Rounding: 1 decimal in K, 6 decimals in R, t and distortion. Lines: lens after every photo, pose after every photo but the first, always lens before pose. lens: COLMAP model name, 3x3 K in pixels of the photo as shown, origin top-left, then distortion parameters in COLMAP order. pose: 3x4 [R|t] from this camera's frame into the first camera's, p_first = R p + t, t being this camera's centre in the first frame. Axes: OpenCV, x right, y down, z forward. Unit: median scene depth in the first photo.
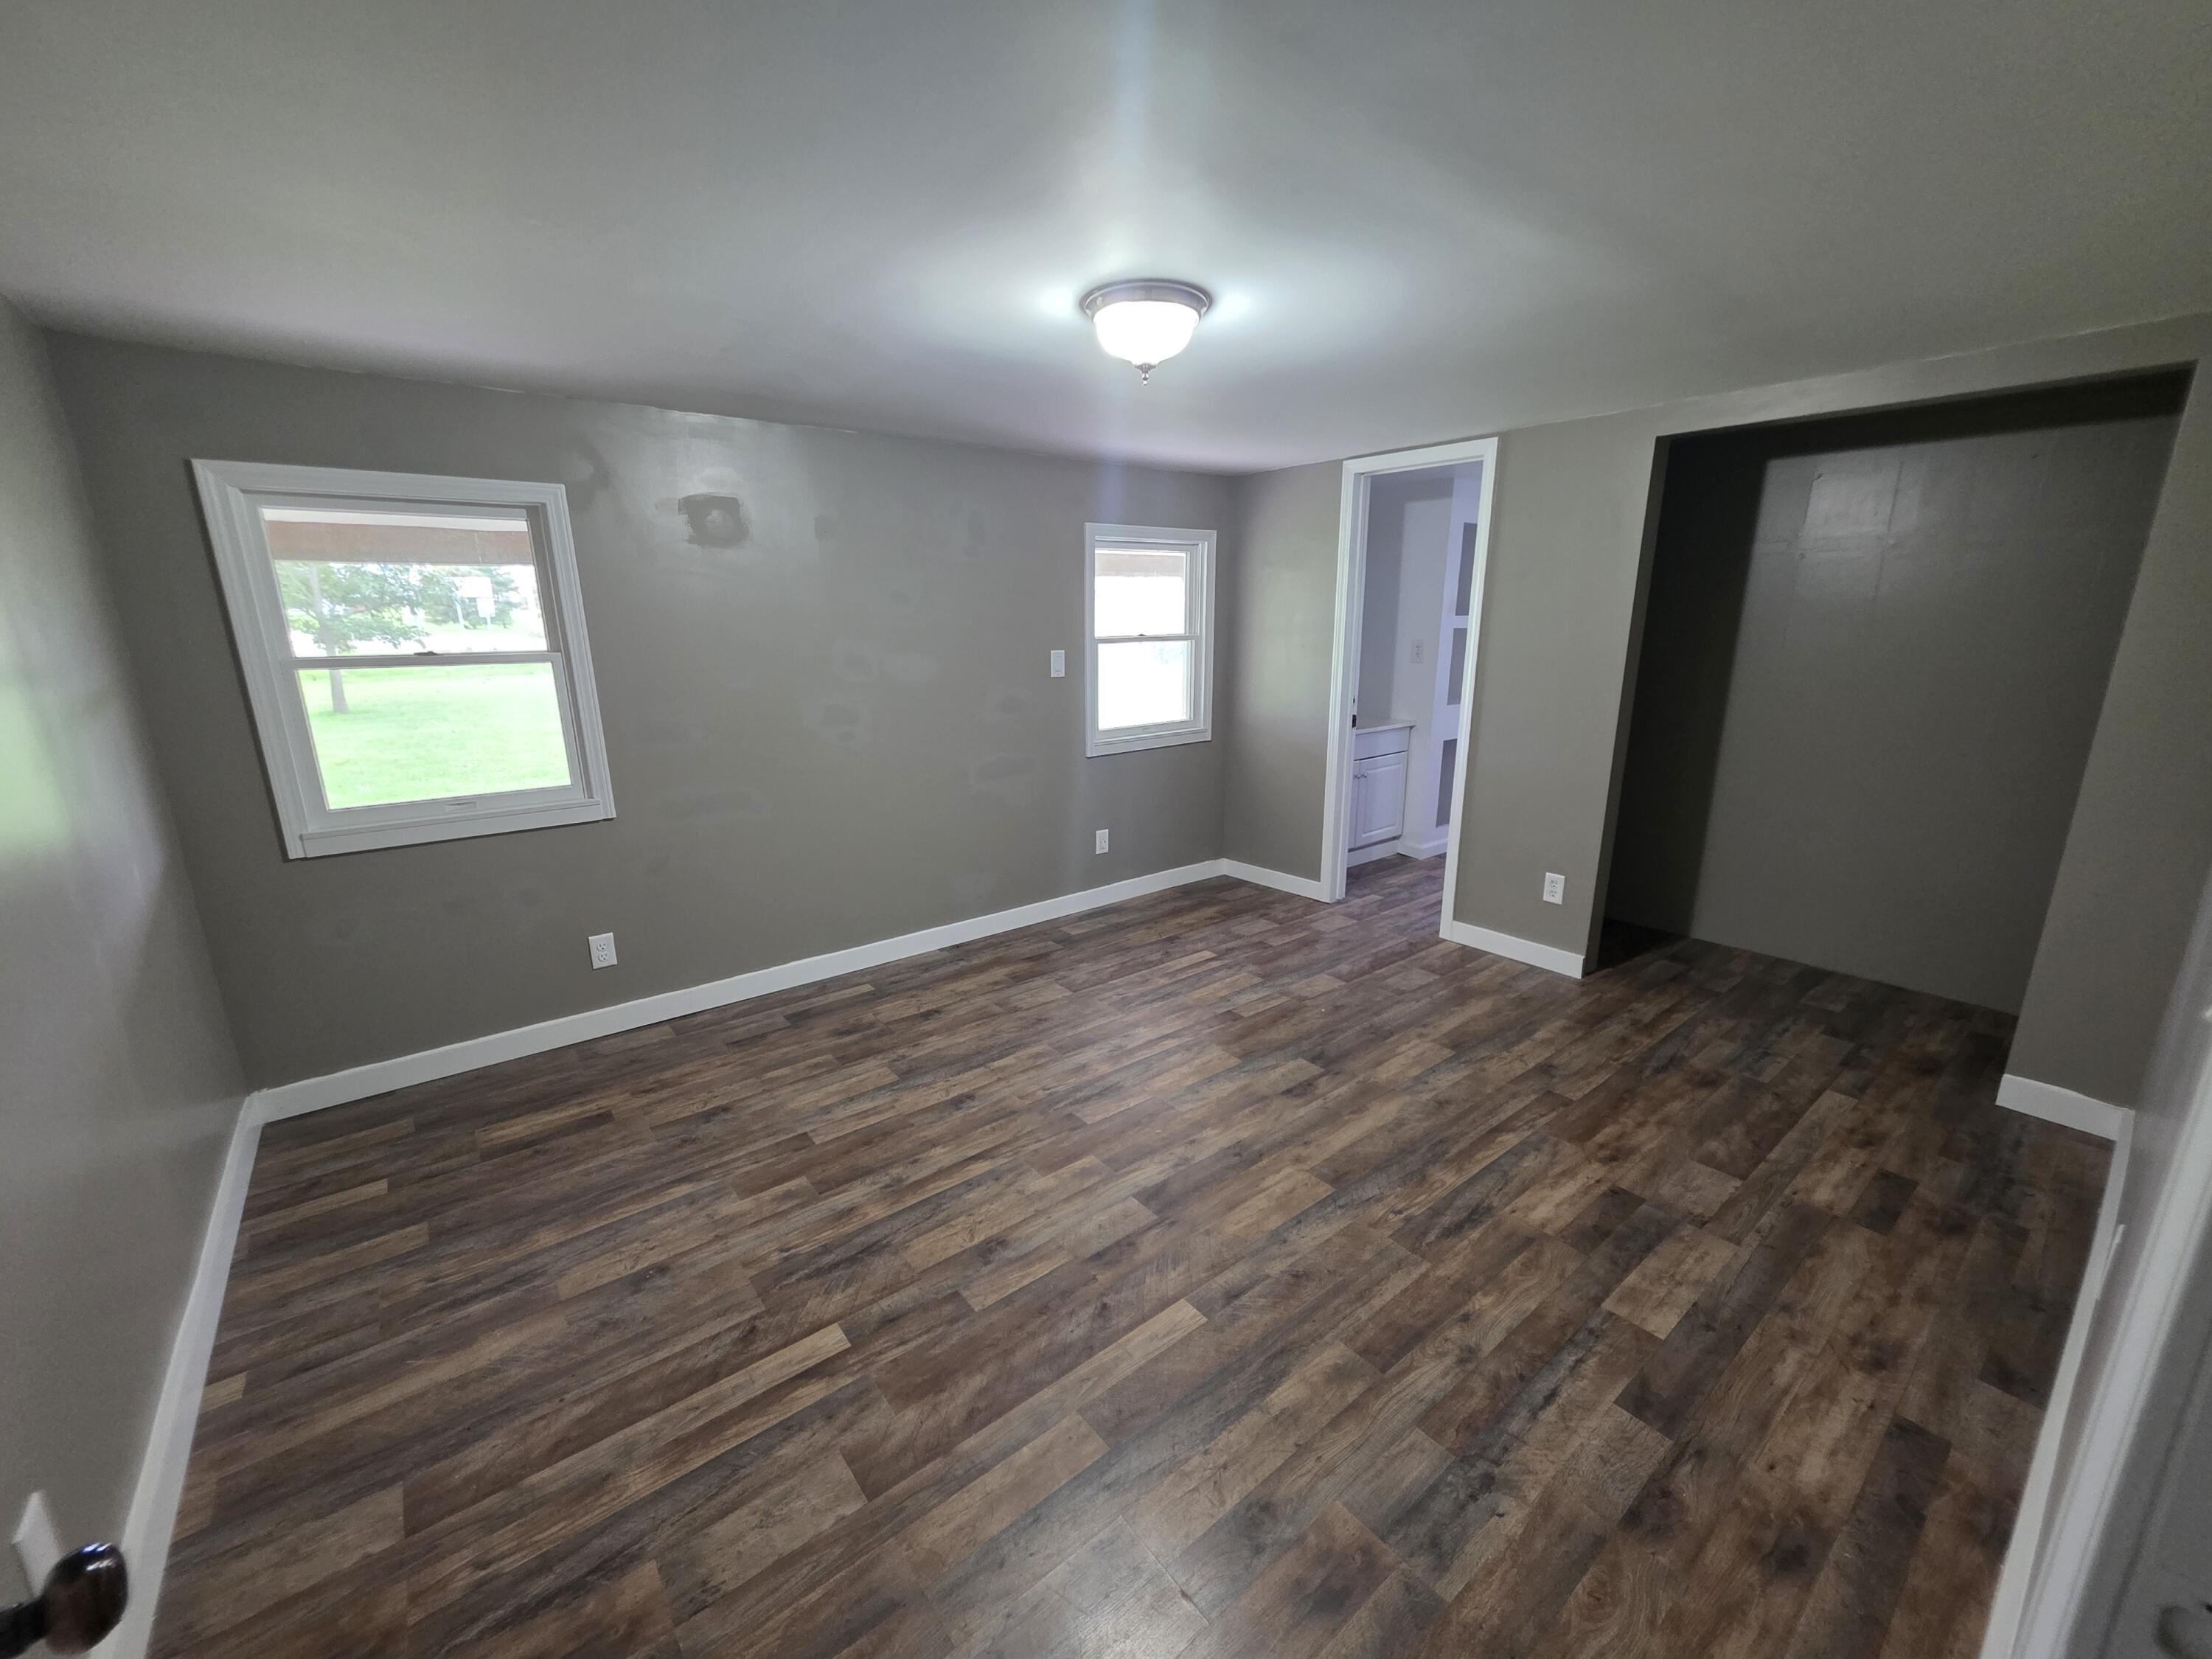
lens RADIAL K [[886.2, 0, 1100.6], [0, 886.2, 837.3], [0, 0, 1]] dist [0.002450, -0.000198]
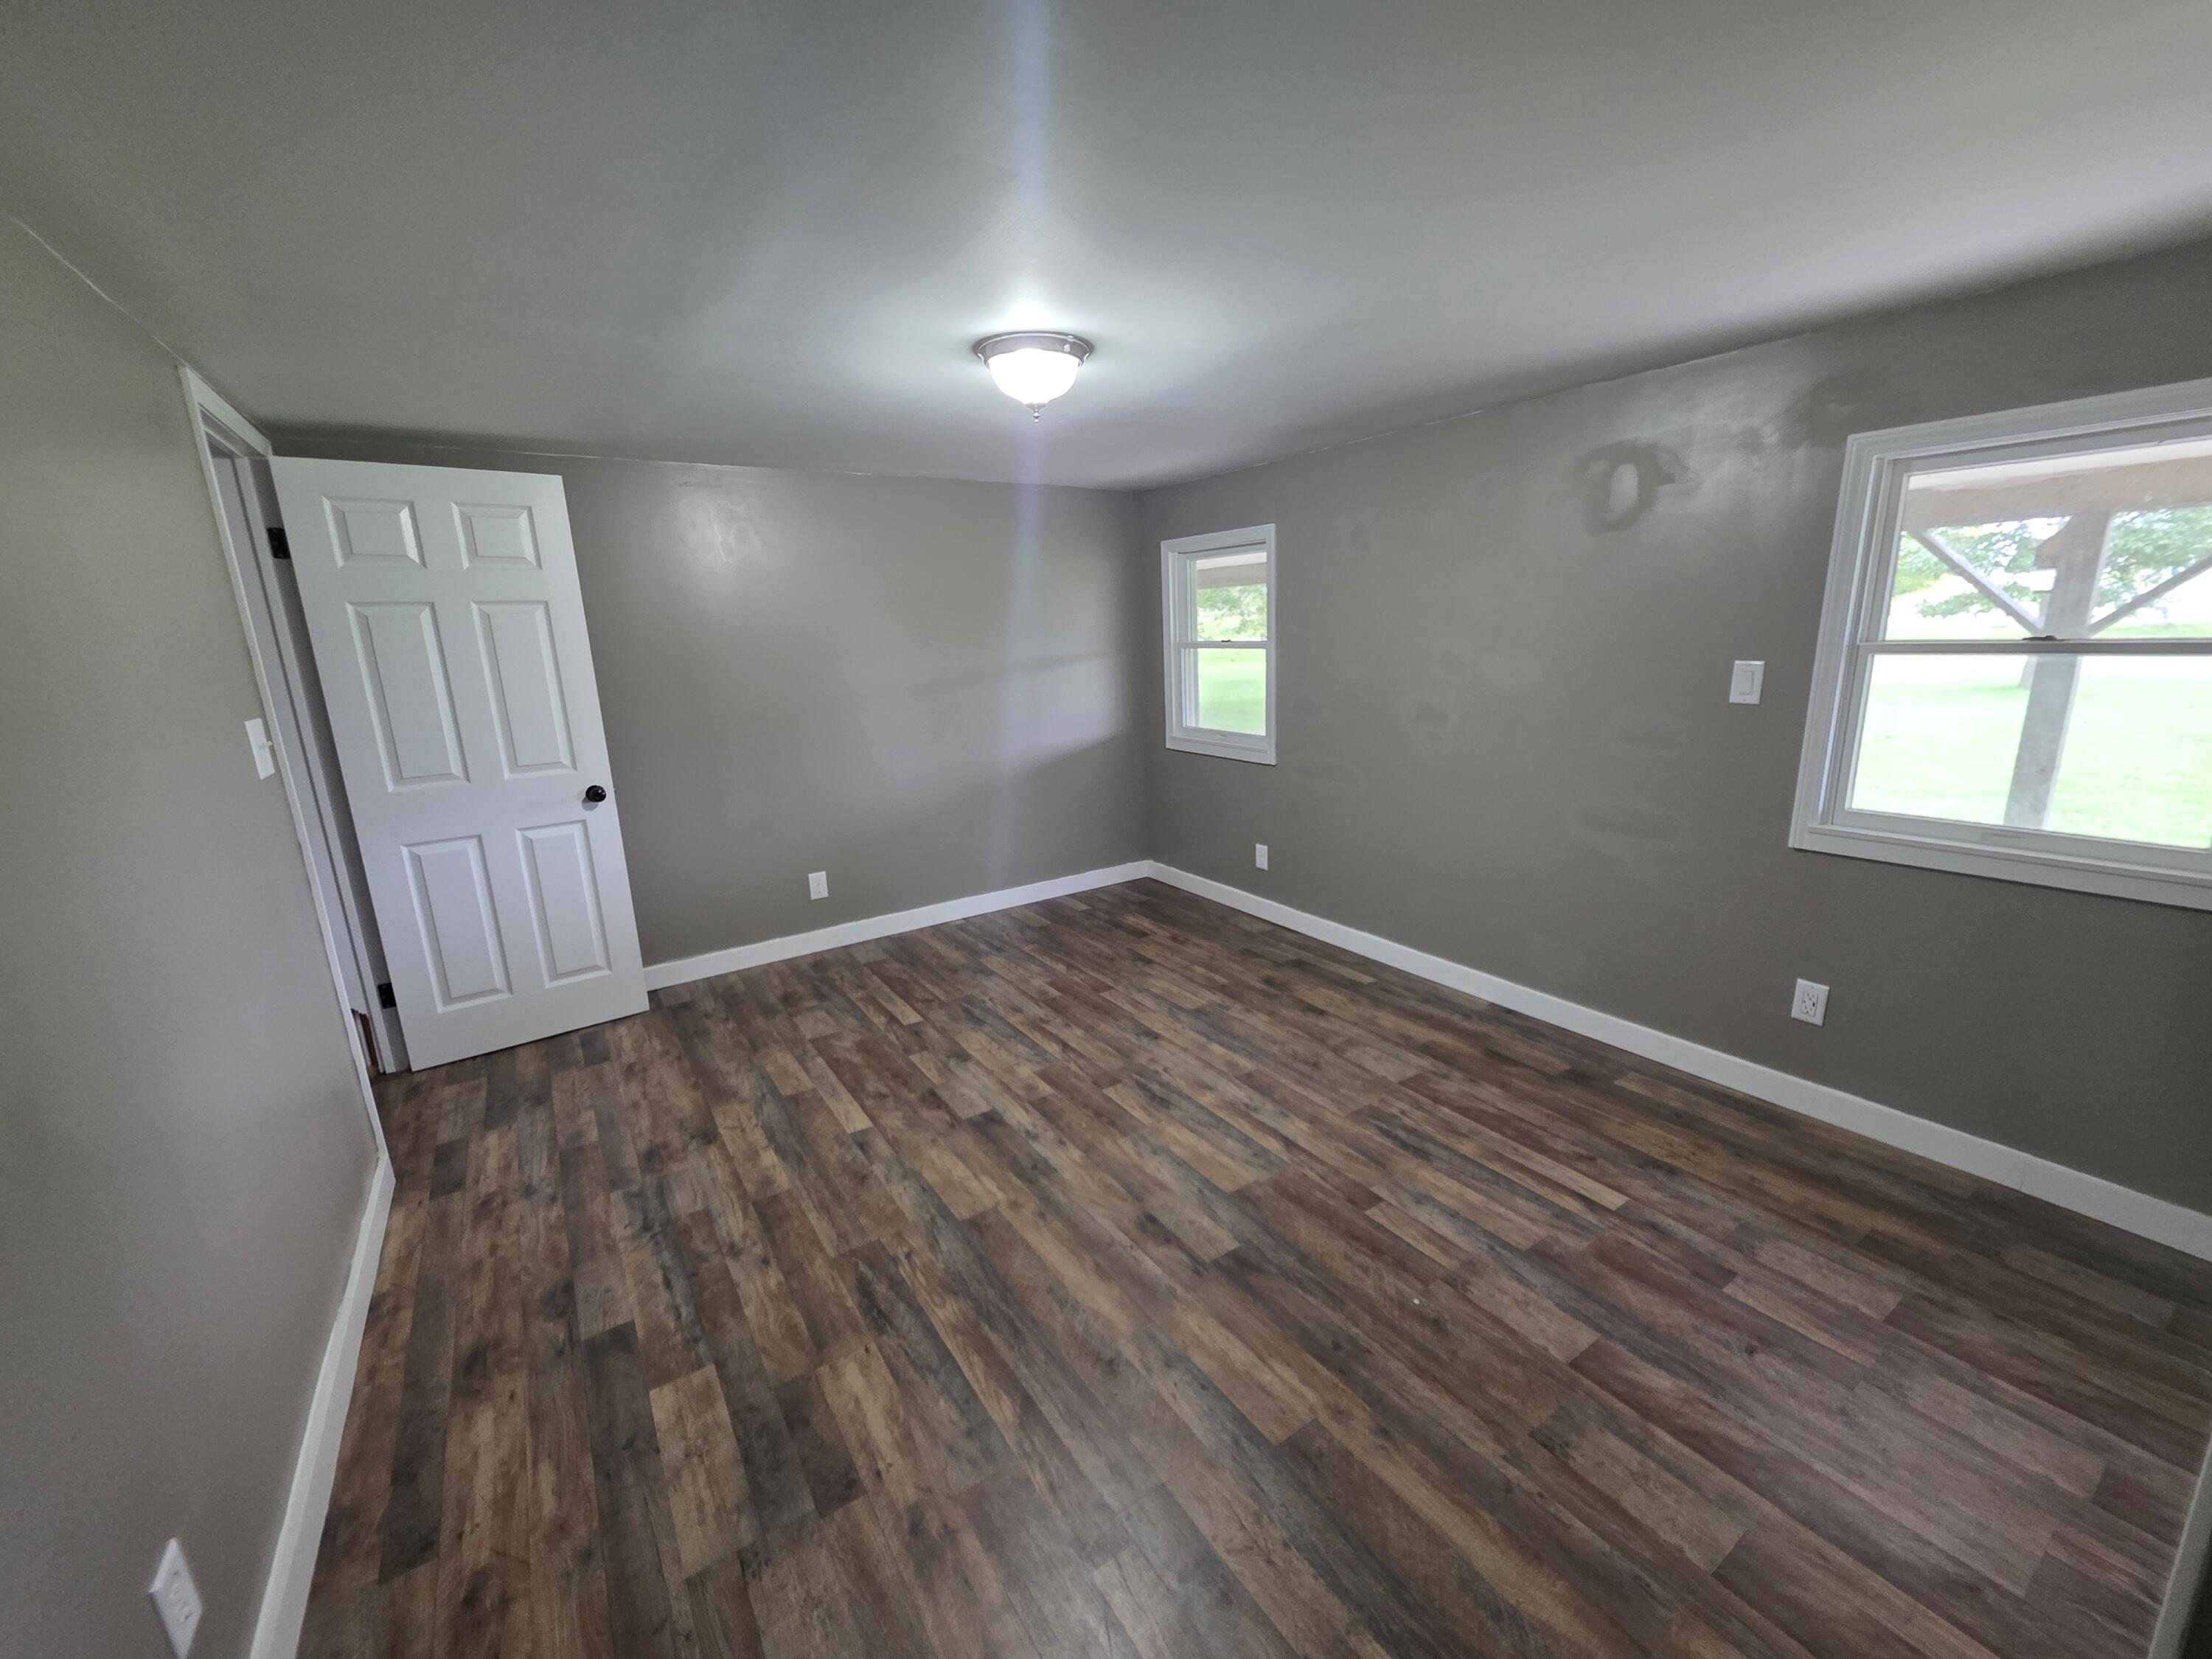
lens RADIAL K [[886.2, 0, 1100.6], [0, 886.2, 837.3], [0, 0, 1]] dist [0.002450, -0.000198]
pose [[-0.082927, 0.247870, -0.965238, 1.056037], [-0.208134, 0.942906, 0.260016, -0.277954], [0.974578, 0.222462, -0.026602, 1.050047]]
